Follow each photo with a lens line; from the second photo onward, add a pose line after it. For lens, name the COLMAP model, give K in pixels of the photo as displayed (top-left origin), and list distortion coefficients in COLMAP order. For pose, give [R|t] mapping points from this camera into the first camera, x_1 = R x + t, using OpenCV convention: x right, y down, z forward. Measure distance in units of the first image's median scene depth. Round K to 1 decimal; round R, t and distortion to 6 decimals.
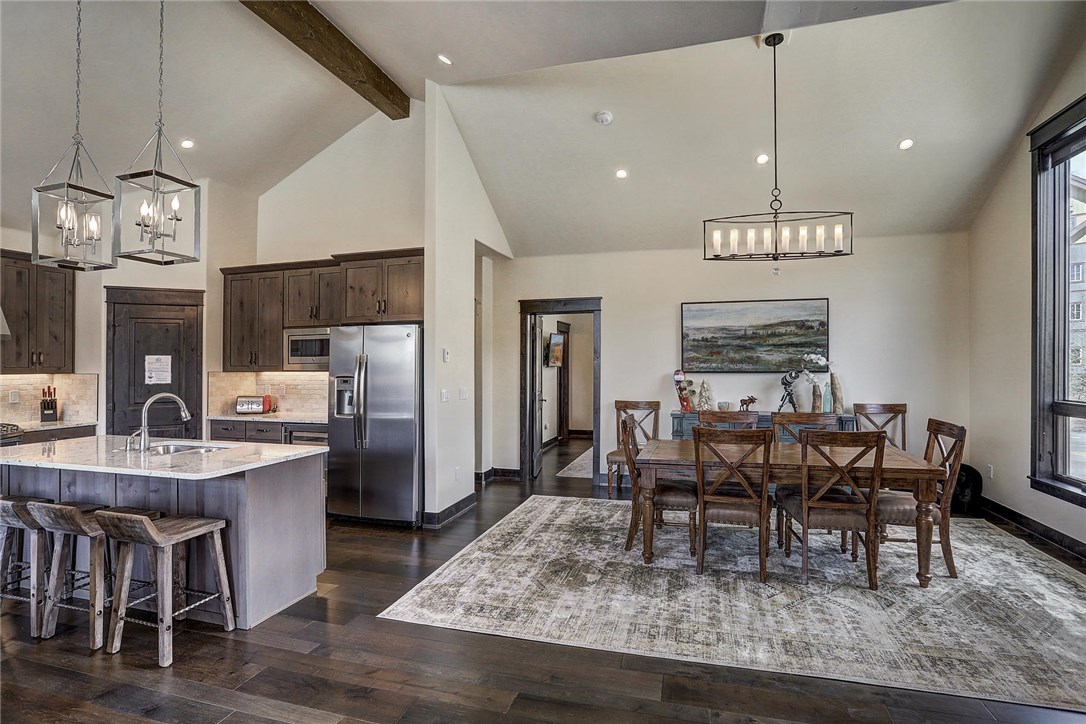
lens RADIAL K [[537.8, 0, 543.0], [0, 537.8, 362.0], [0, 0, 1]] dist [0.000430, 0.000091]
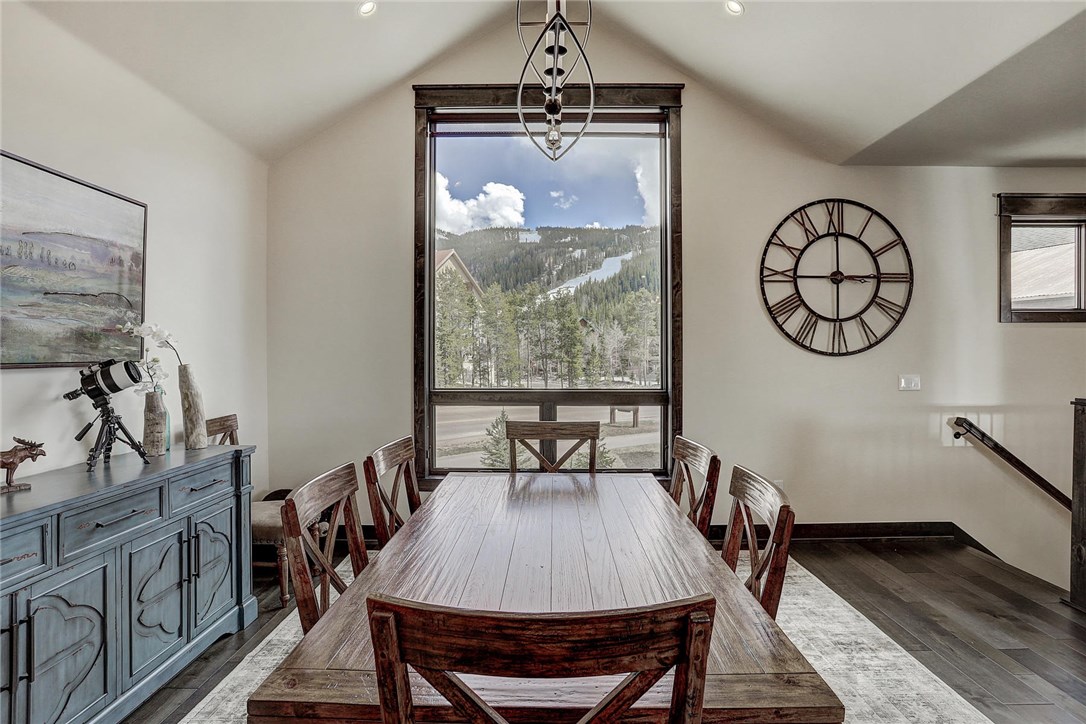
lens RADIAL K [[537.8, 0, 543.0], [0, 537.8, 362.0], [0, 0, 1]] dist [0.000430, 0.000091]
pose [[-0.279347, -0.010038, 0.960138, -0.019833], [-0.004260, 0.999948, 0.009214, 0.012139], [-0.960181, -0.001516, -0.279375, 0.780759]]
